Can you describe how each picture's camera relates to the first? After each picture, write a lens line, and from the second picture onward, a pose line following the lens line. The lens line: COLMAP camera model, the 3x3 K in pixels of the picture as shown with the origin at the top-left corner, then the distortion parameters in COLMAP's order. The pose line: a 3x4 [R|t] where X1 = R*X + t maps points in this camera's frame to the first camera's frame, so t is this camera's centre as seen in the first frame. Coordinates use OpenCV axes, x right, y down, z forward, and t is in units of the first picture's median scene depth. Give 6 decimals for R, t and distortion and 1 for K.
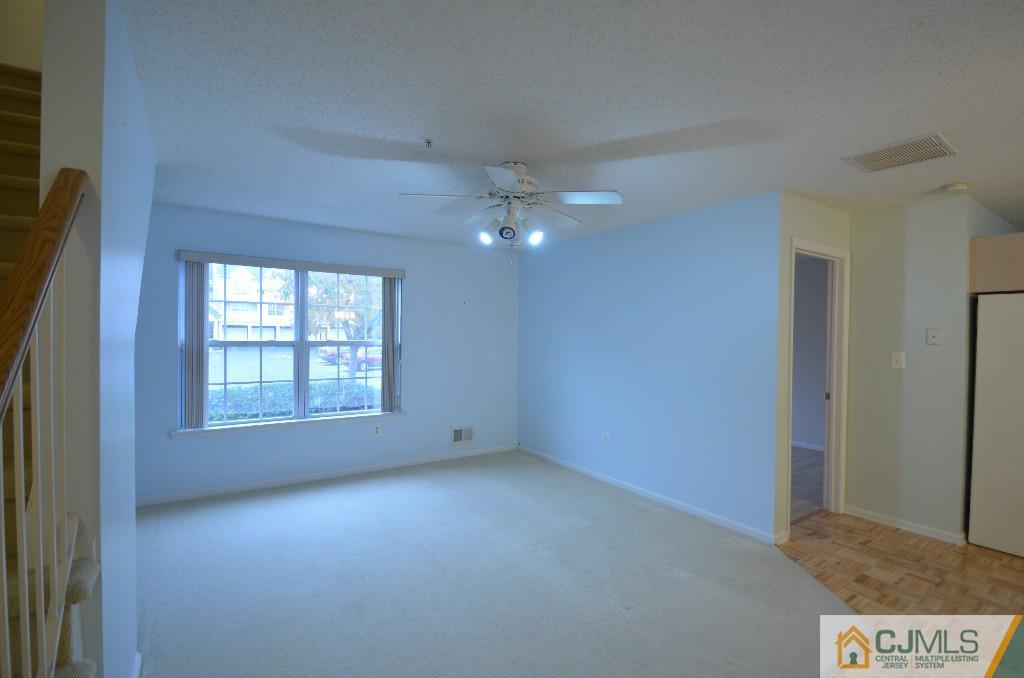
lens RADIAL K [[468.9, 0, 515.3], [0, 468.9, 340.7], [0, 0, 1]] dist [0.001227, -0.000082]
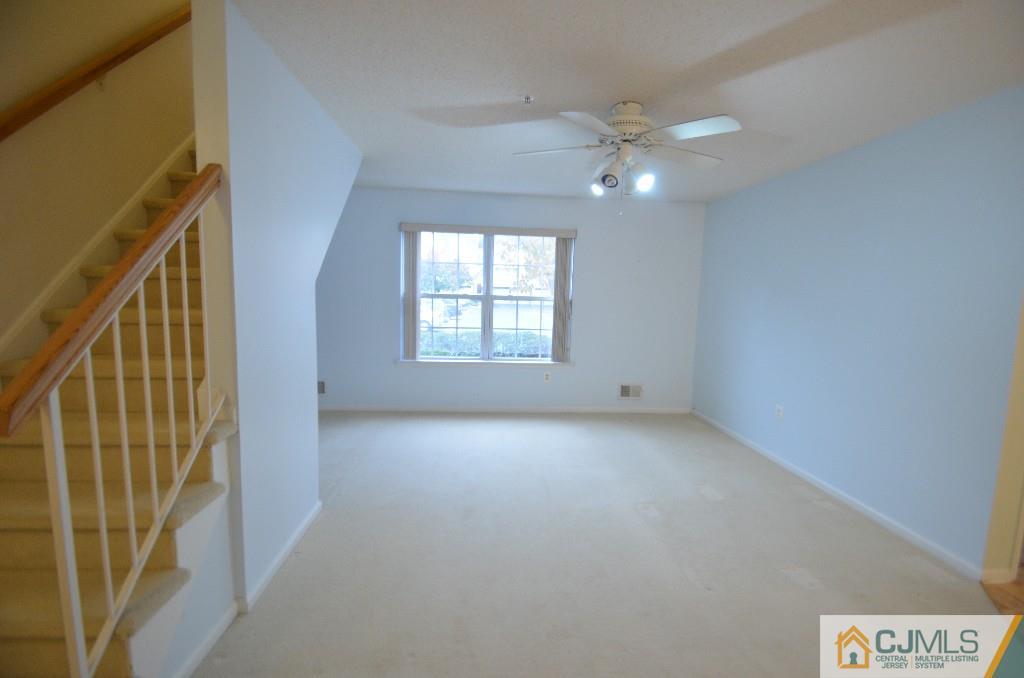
lens RADIAL K [[445.1, 0, 516.7], [0, 445.1, 340.4], [0, 0, 1]] dist [-0.000693, -0.000216]
pose [[0.871203, 0.066273, -0.486428, 0.161771], [-0.025294, 0.995590, 0.090341, 0.011036], [0.490270, -0.066402, 0.869037, 0.051699]]
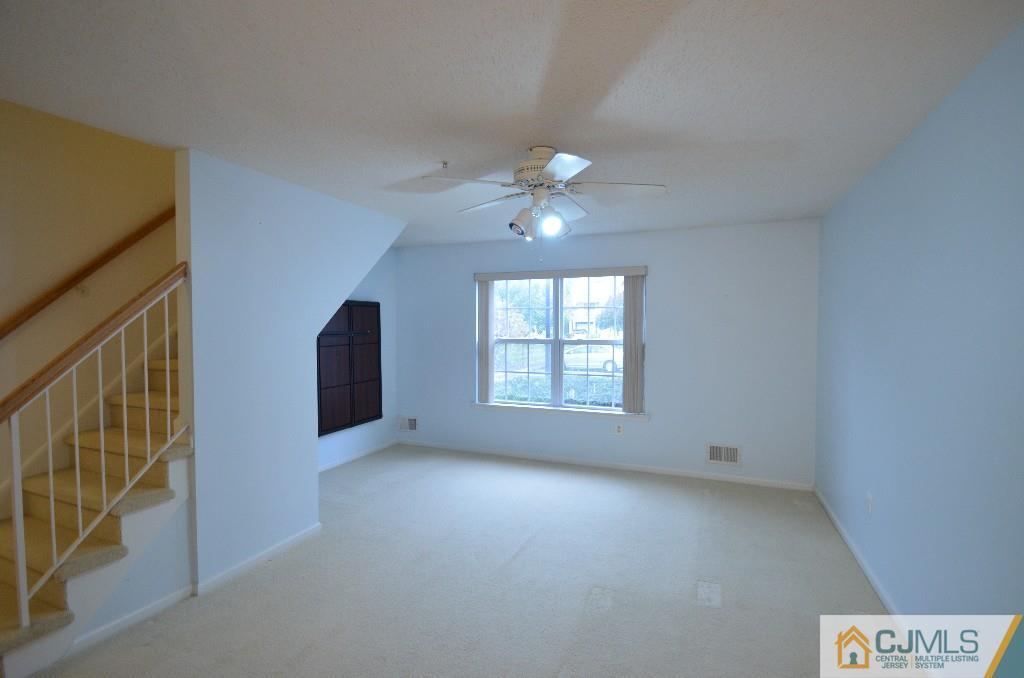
lens RADIAL K [[468.9, 0, 515.3], [0, 468.9, 340.7], [0, 0, 1]] dist [0.001227, -0.000082]
pose [[0.560938, 0.014867, -0.827724, 0.436417], [-0.007021, 0.999888, 0.013201, -0.010804], [0.827828, -0.001593, 0.560980, 0.270523]]
